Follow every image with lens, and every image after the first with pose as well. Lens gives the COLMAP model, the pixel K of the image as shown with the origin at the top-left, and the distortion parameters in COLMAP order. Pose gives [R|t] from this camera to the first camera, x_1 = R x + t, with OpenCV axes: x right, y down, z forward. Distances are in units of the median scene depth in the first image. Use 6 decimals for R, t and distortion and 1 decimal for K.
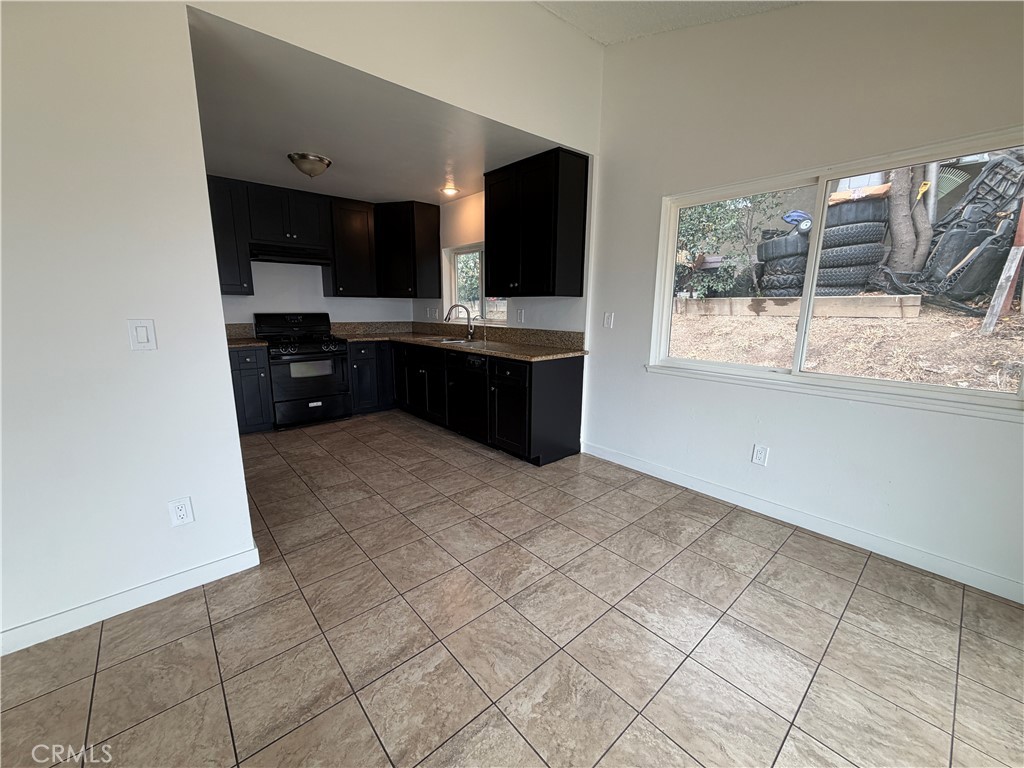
lens RADIAL K [[407.5, 0, 508.5], [0, 407.5, 384.0], [0, 0, 1]] dist [-0.001272, 0.000748]
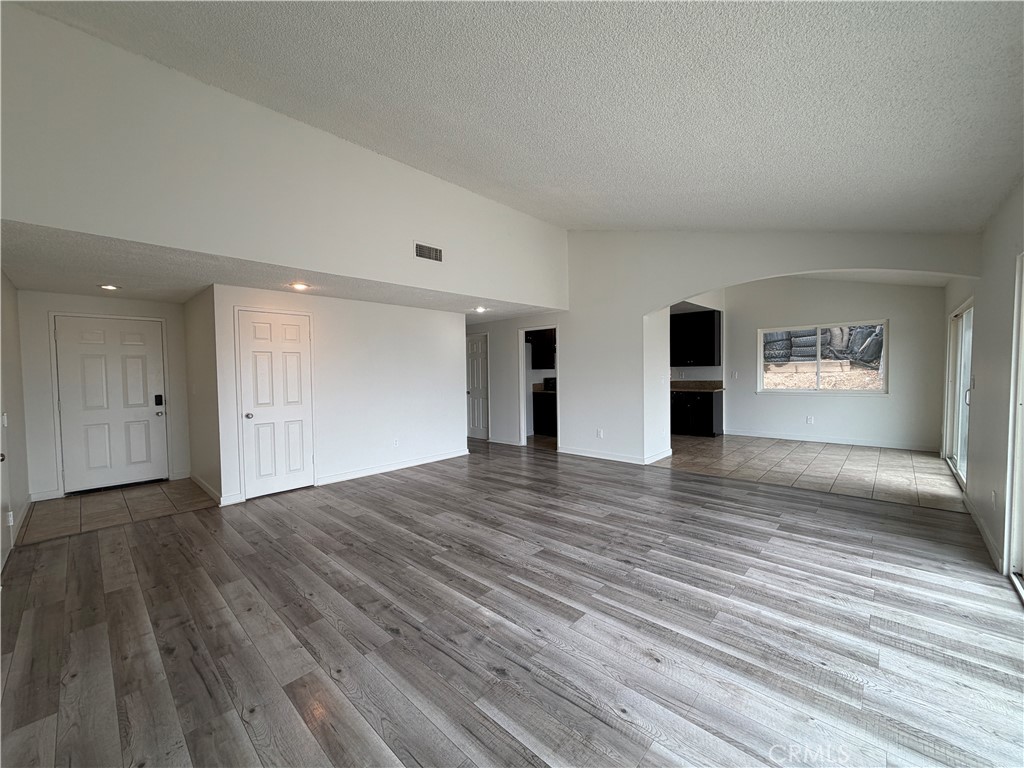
lens RADIAL K [[407.5, 0, 506.3], [0, 407.5, 385.1], [0, 0, 1]] dist [-0.001272, 0.000748]
pose [[0.995265, -0.030927, 0.092149, -1.377754], [0.045260, 0.986437, -0.157774, 0.230144], [-0.086019, 0.161198, 0.983166, -1.298786]]
